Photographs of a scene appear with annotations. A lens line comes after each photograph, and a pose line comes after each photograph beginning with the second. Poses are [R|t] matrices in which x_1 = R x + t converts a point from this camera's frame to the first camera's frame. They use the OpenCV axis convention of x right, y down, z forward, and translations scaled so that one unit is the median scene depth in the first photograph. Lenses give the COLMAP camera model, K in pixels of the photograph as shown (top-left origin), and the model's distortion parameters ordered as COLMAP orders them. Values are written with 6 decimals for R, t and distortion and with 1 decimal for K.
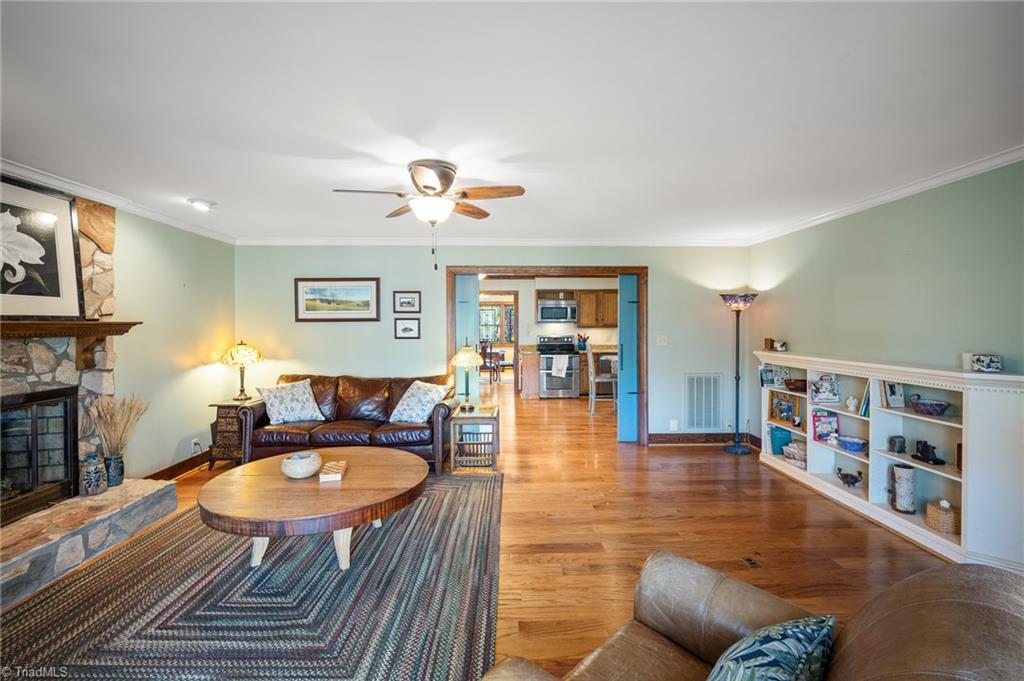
lens RADIAL K [[450.6, 0, 510.0], [0, 450.6, 333.6], [0, 0, 1]] dist [-0.003387, -0.000106]
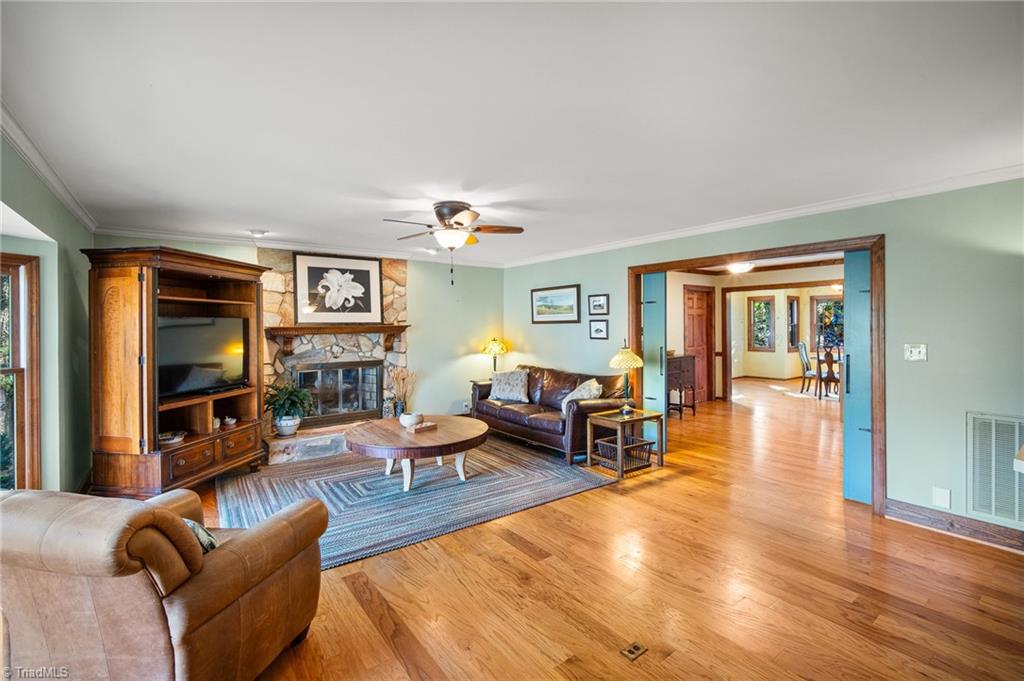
lens RADIAL K [[450.6, 0, 504.0], [0, 450.6, 331.2], [0, 0, 1]] dist [-0.003387, -0.000106]
pose [[0.577045, 0.008821, -0.816665, 0.777602], [-0.011765, 0.999928, 0.002488, -0.011256], [0.816628, 0.008172, 0.577107, 0.303417]]
